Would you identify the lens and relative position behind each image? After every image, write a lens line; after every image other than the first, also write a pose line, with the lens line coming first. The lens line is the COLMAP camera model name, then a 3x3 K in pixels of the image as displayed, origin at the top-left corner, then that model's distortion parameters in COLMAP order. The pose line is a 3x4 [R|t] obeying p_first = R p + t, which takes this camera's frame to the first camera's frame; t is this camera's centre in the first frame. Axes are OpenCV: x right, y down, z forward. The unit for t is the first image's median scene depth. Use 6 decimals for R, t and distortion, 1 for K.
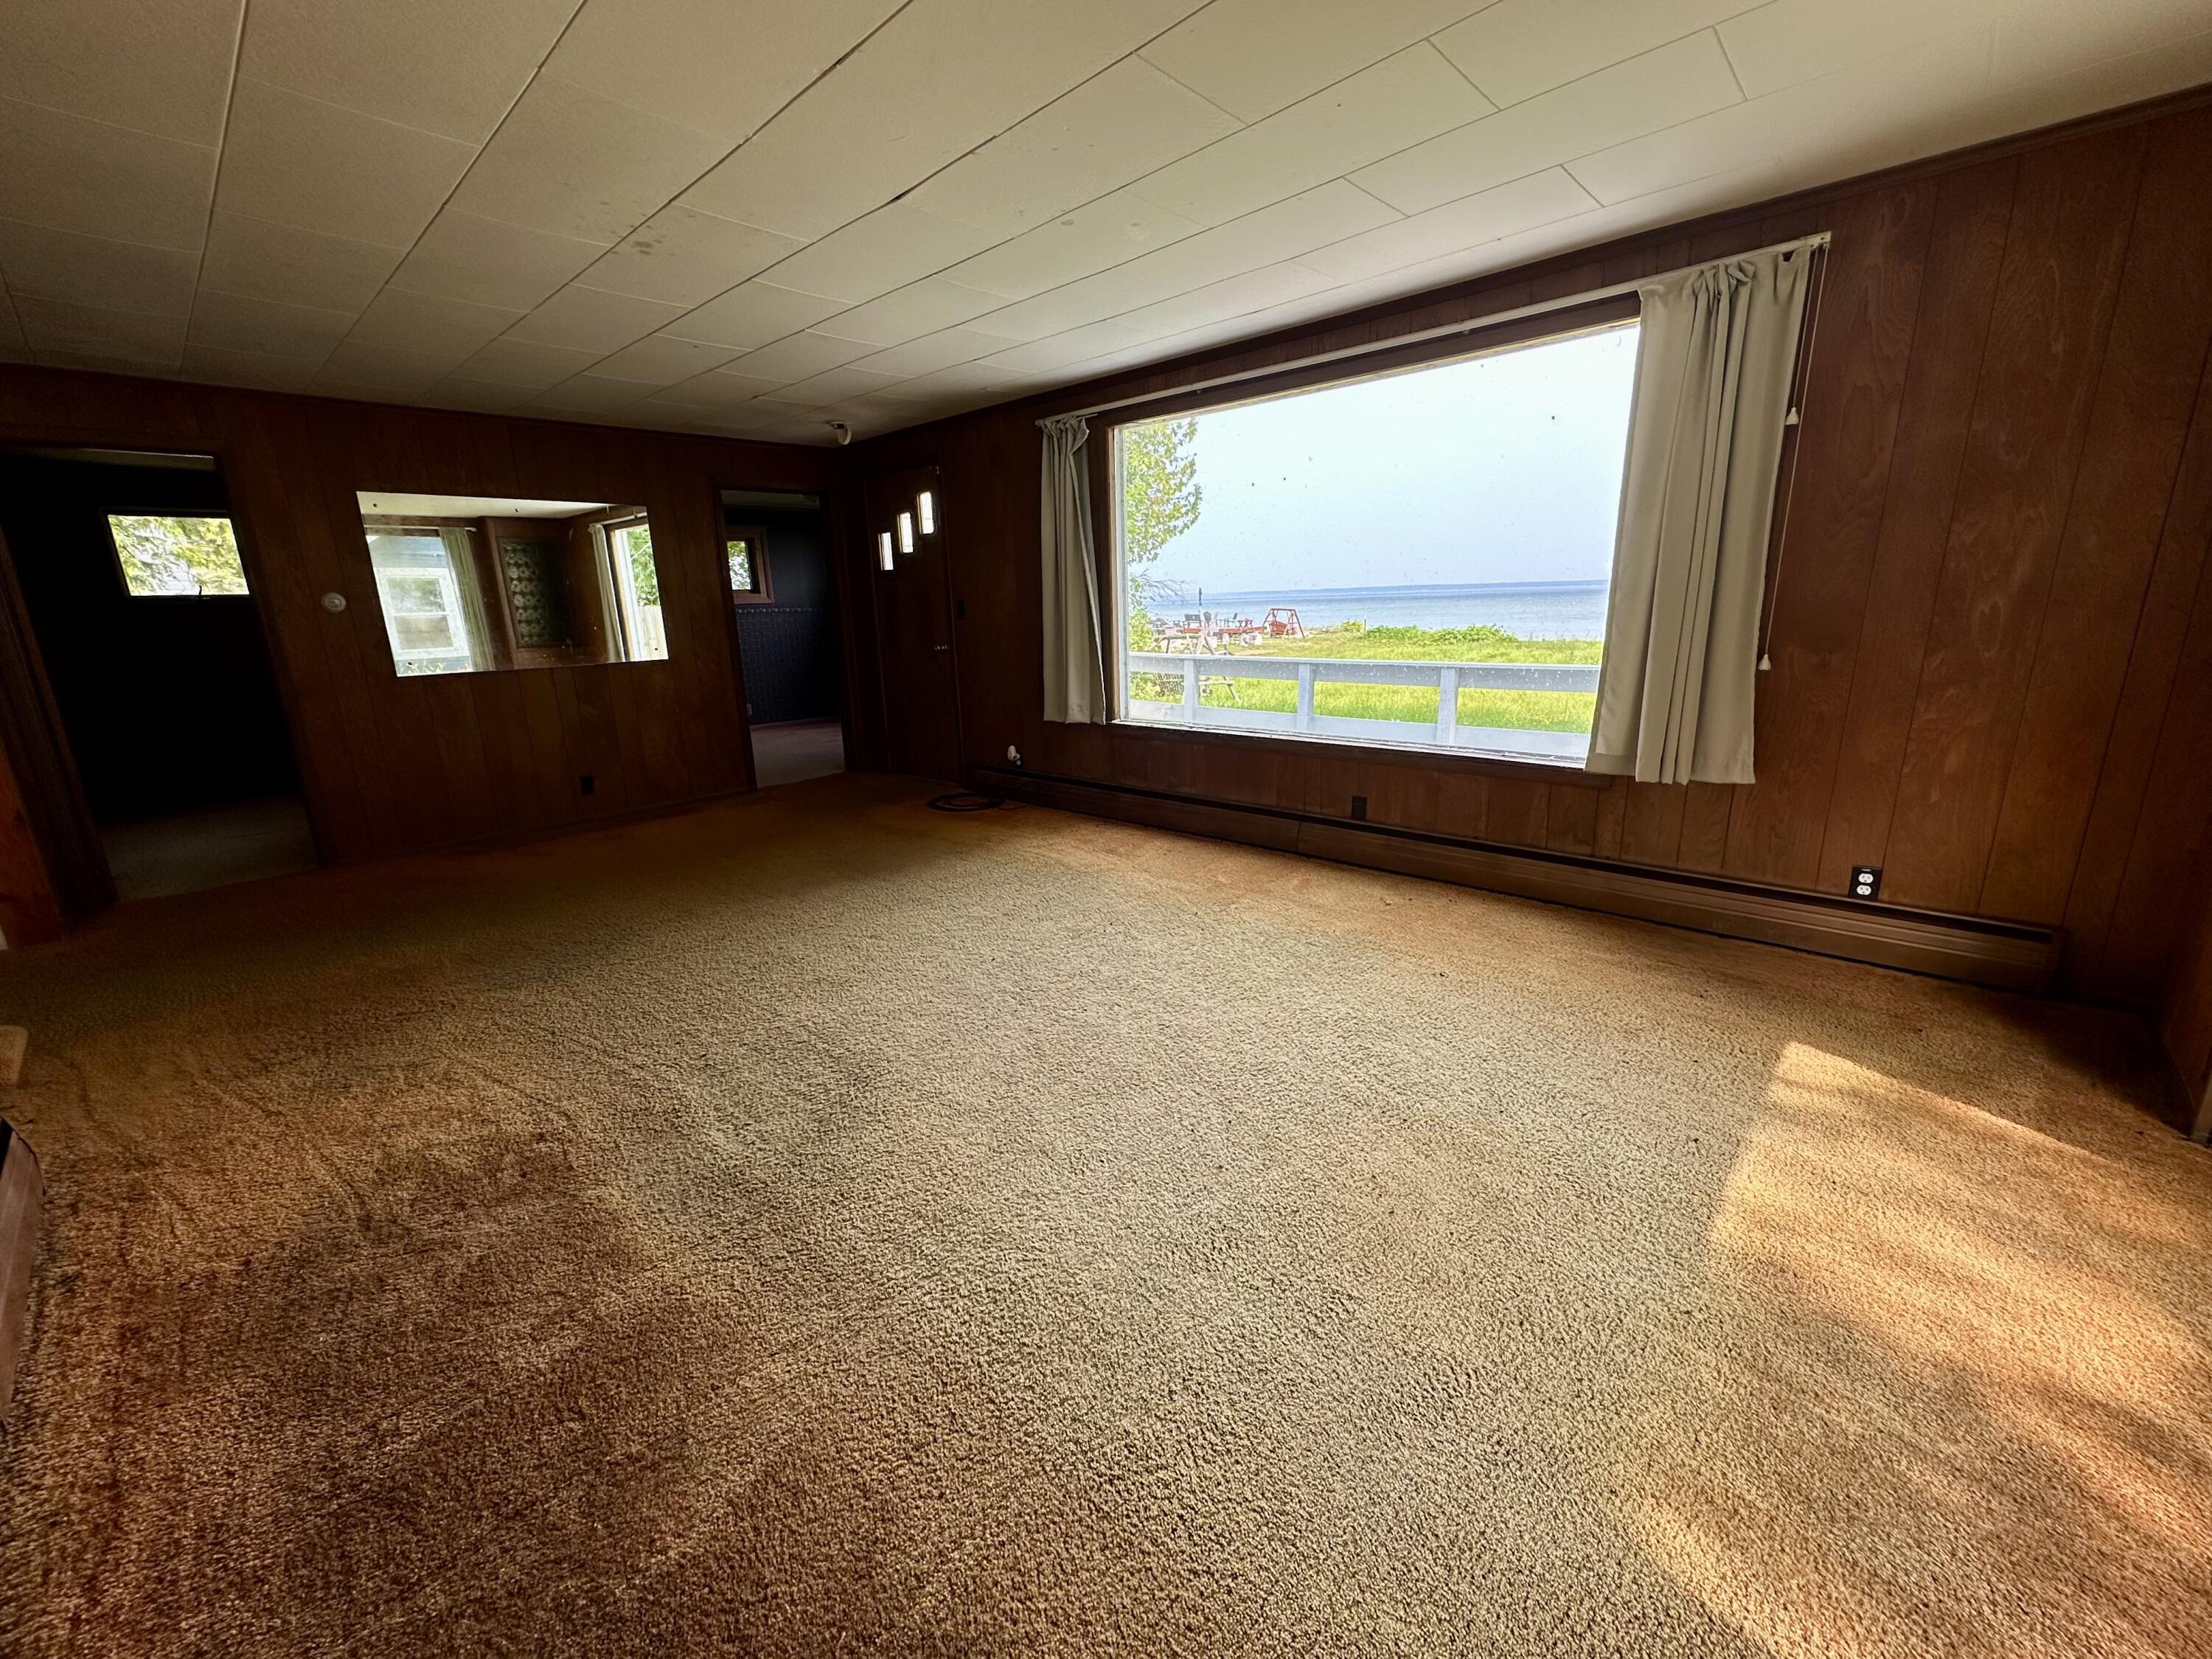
lens RADIAL K [[881.1, 0, 1107.0], [0, 881.1, 825.0], [0, 0, 1]] dist [-0.002777, -0.000224]
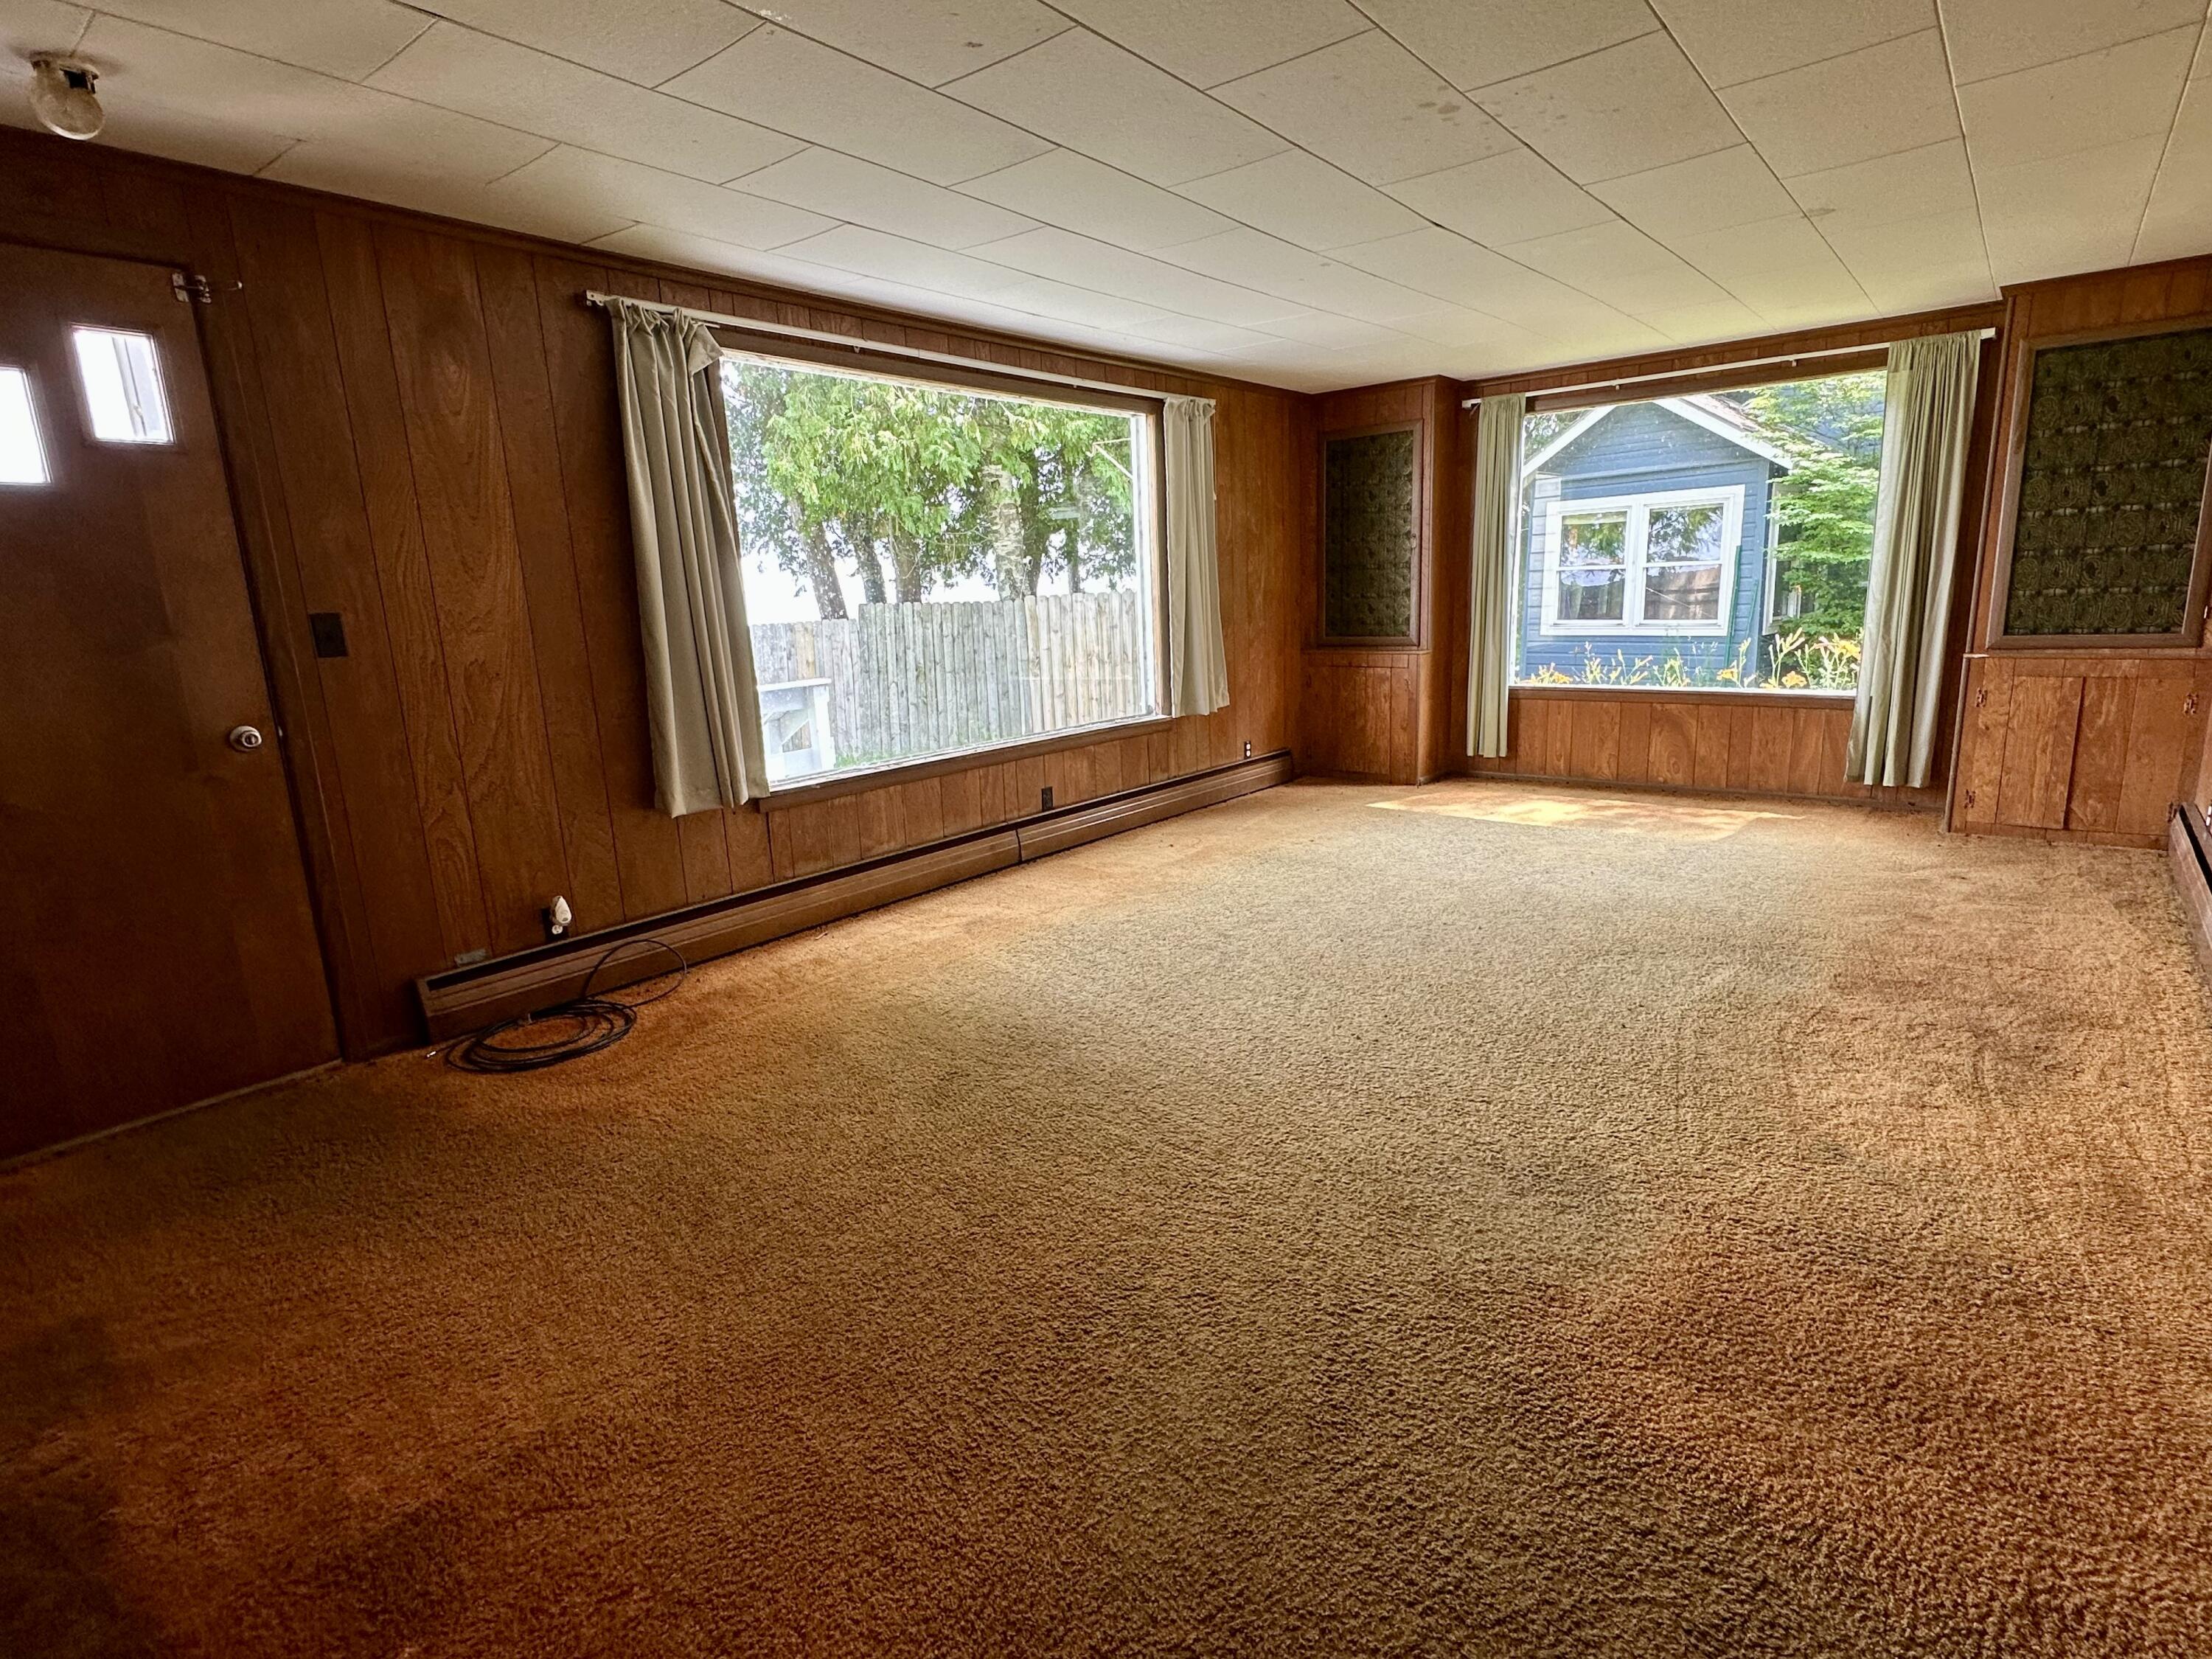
lens RADIAL K [[1122.9, 0, 1101.2], [0, 1122.9, 831.2], [0, 0, 1]] dist [-0.004966, 0.001964]
pose [[-0.060524, -0.176374, 0.982461, -1.158039], [0.287756, 0.939395, 0.186370, -0.239063], [-0.955789, 0.293988, -0.006104, 1.077237]]
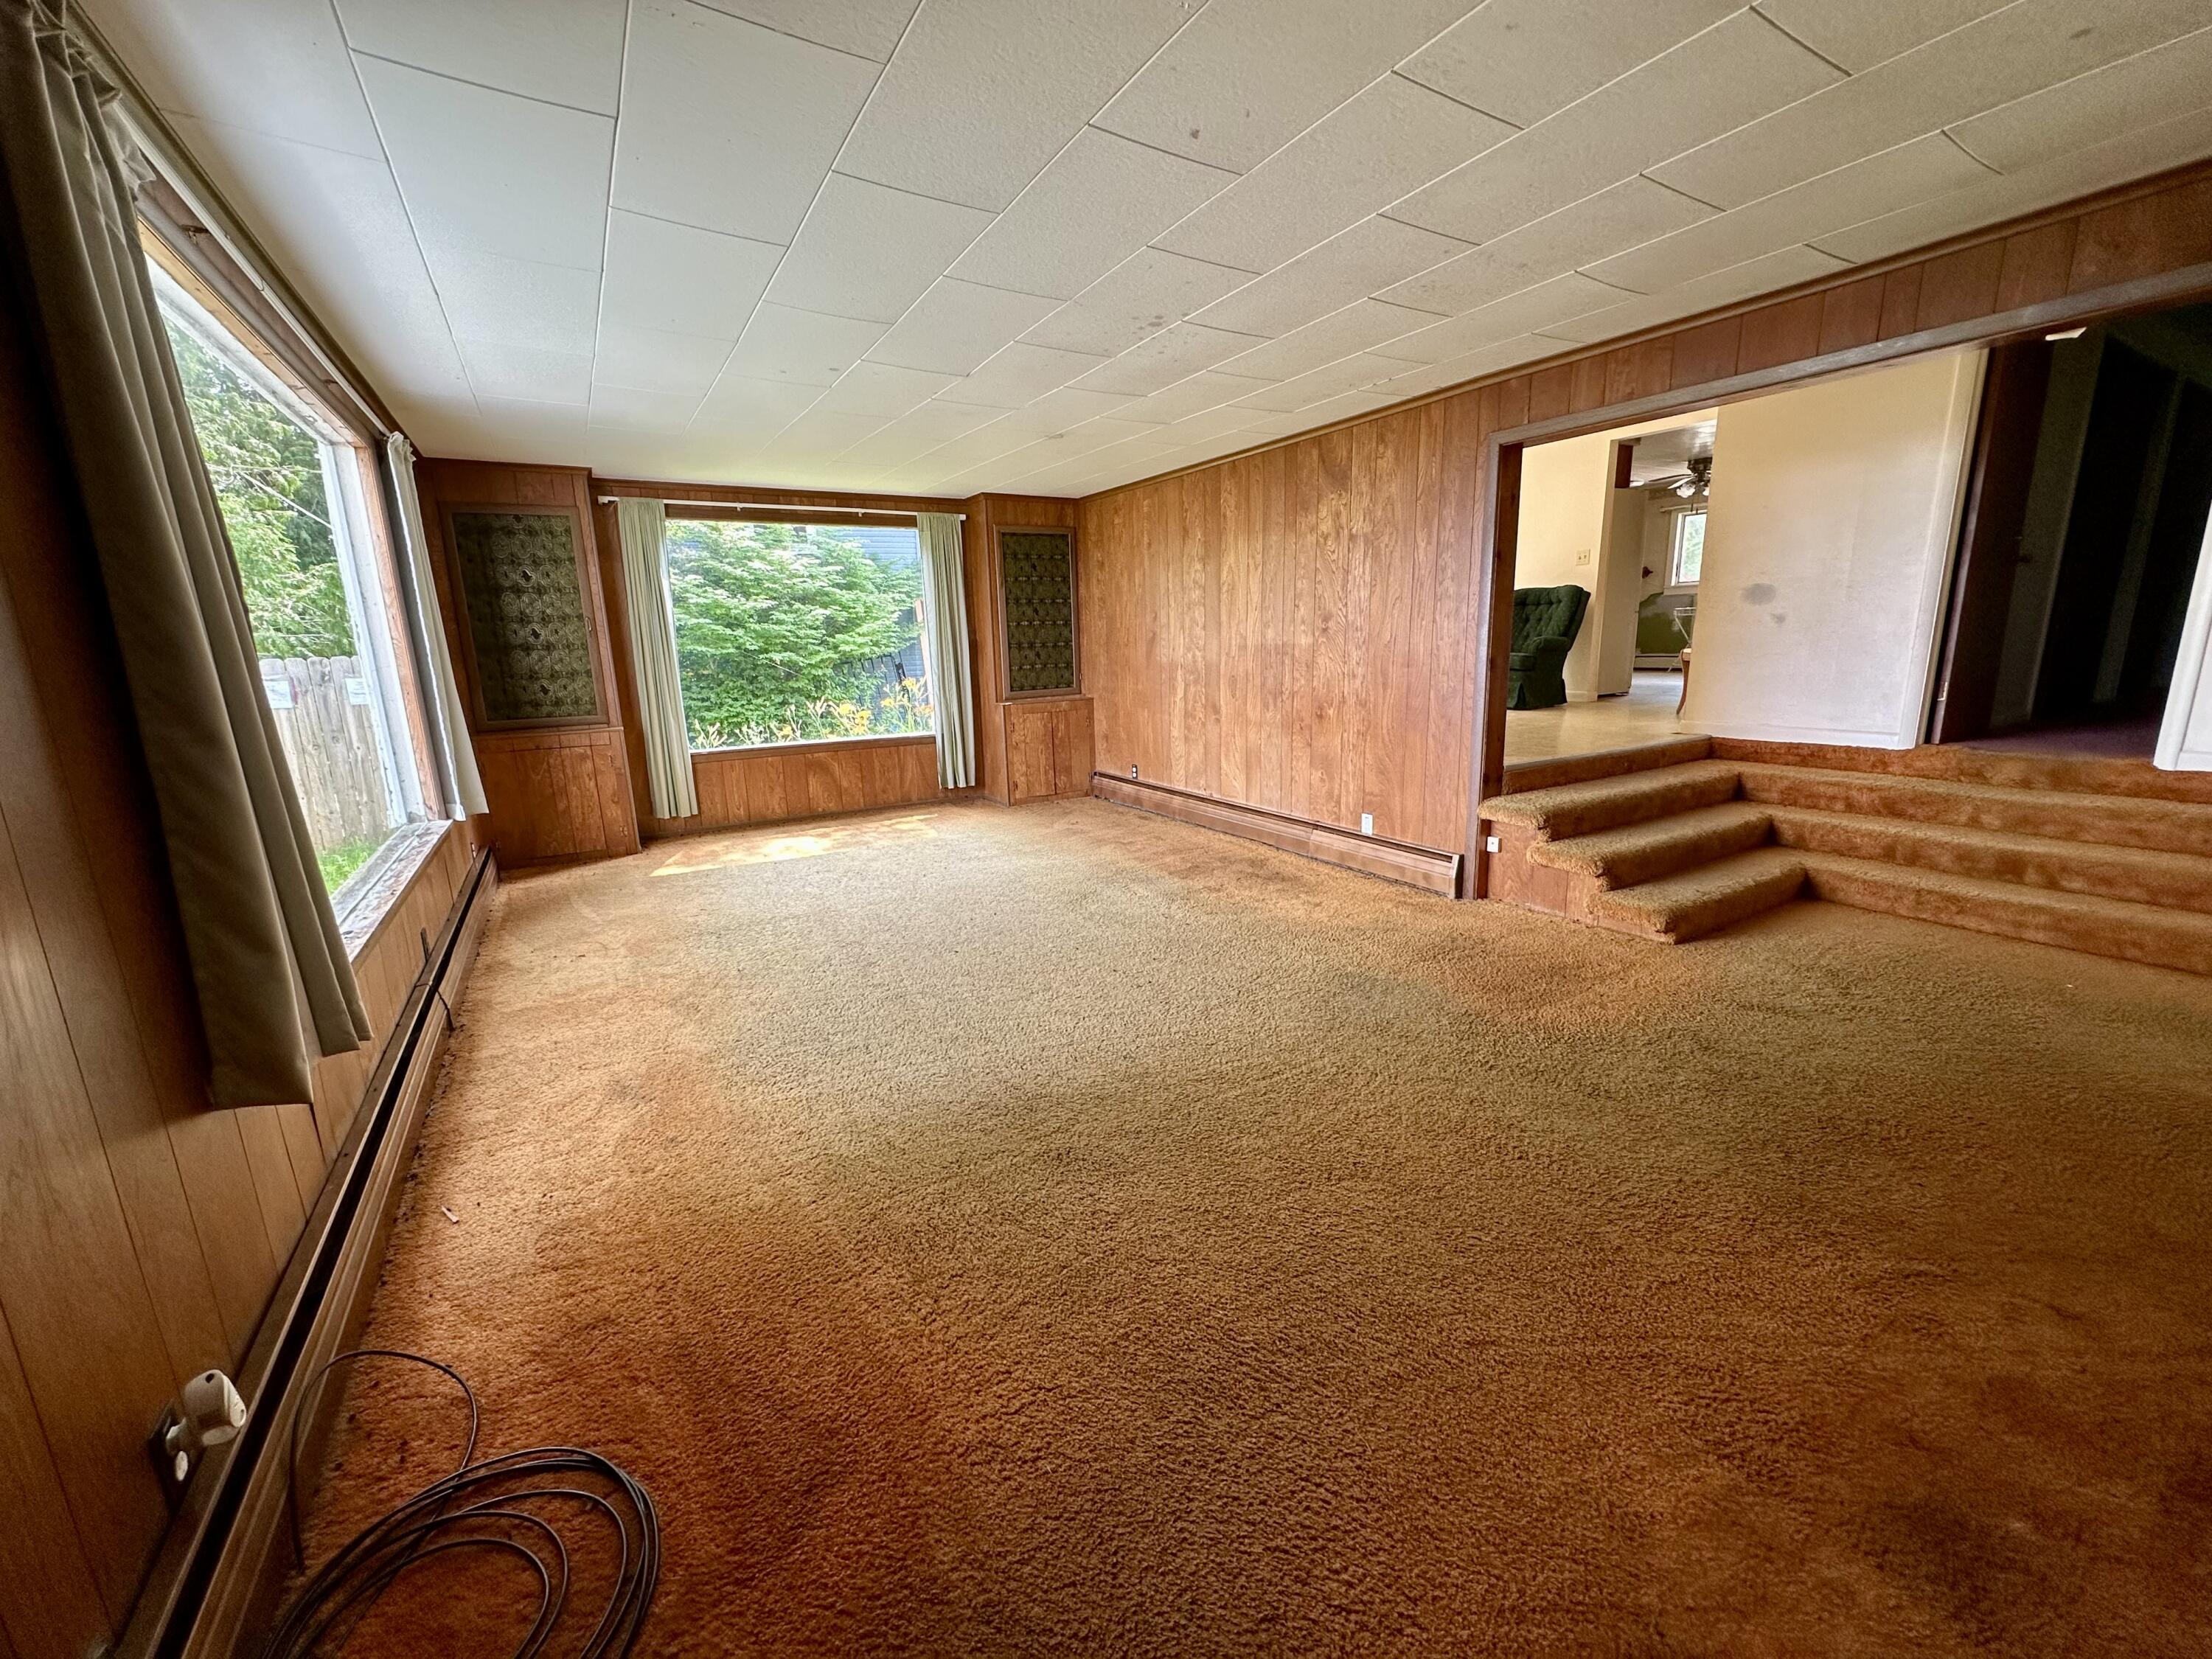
lens RADIAL K [[881.1, 0, 1105.0], [0, 881.1, 830.4], [0, 0, 1]] dist [-0.002777, -0.000224]
pose [[-0.960347, -0.000063, 0.278807, -0.571547], [0.124683, 0.894336, 0.429671, -0.410445], [-0.249374, 0.447396, -0.858865, 1.645407]]
